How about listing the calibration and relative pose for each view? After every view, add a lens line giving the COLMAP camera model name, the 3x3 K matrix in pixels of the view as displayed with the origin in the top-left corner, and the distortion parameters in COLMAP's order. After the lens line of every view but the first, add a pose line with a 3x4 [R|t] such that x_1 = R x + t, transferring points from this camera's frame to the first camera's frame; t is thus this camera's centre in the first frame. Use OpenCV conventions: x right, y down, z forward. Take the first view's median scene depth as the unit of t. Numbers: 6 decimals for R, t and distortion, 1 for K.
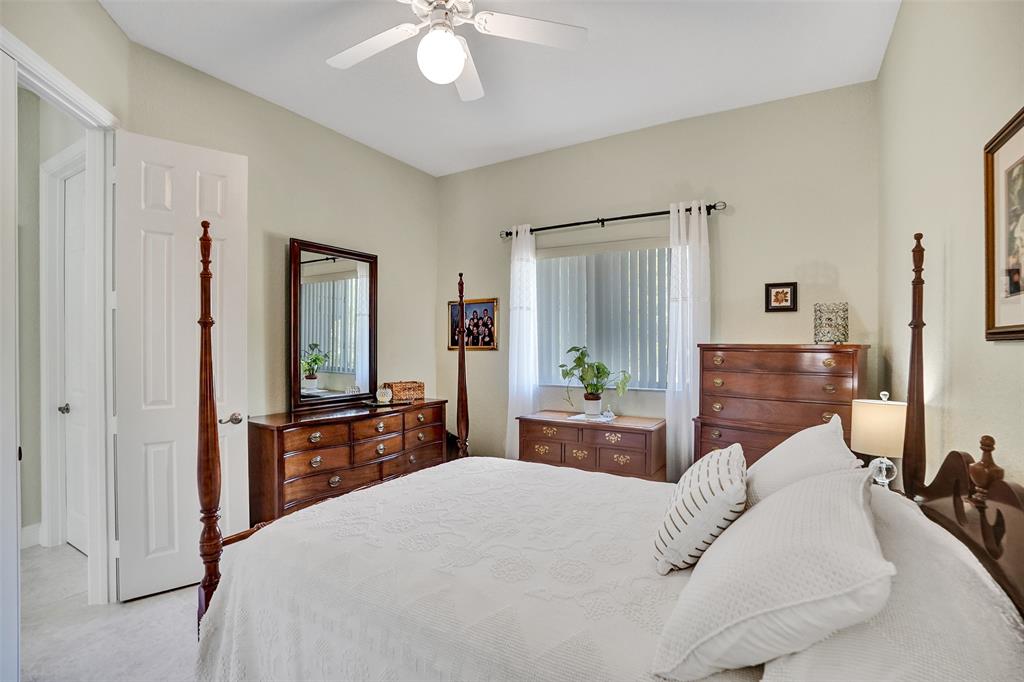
lens RADIAL K [[480.8, 0, 513.5], [0, 480.8, 347.5], [0, 0, 1]] dist [-0.046257, 0.015900]
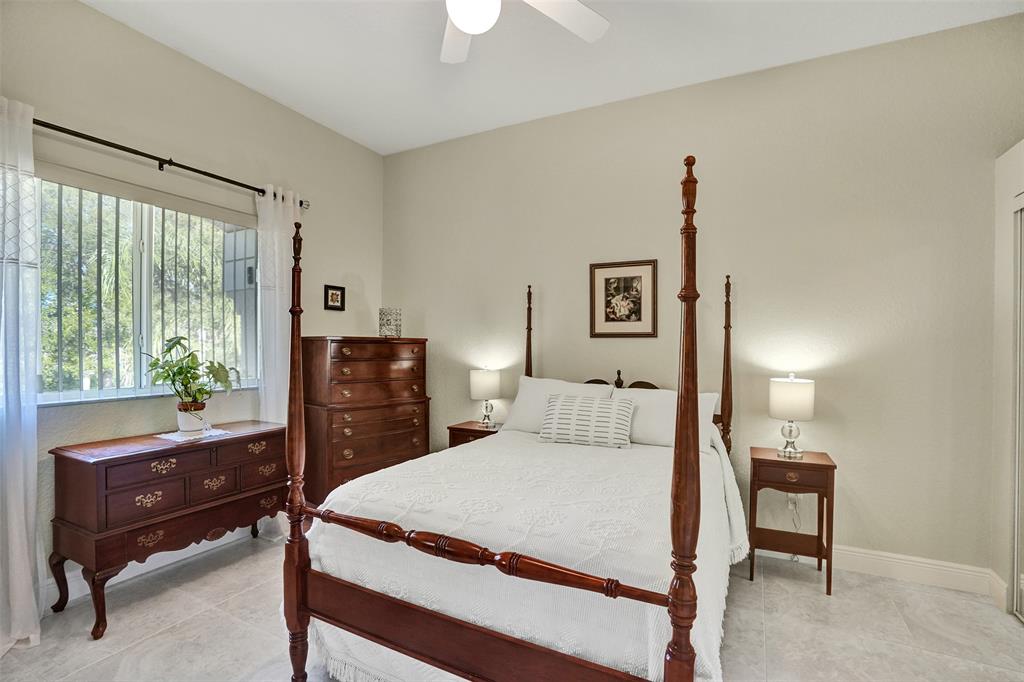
lens RADIAL K [[480.8, 0, 512.8], [0, 480.8, 344.0], [0, 0, 1]] dist [-0.046257, 0.015900]
pose [[-0.064622, 0.000218, 0.997910, -0.654220], [-0.000964, 0.999999, -0.000280, 0.008968], [-0.997909, -0.000981, -0.064622, 0.627200]]
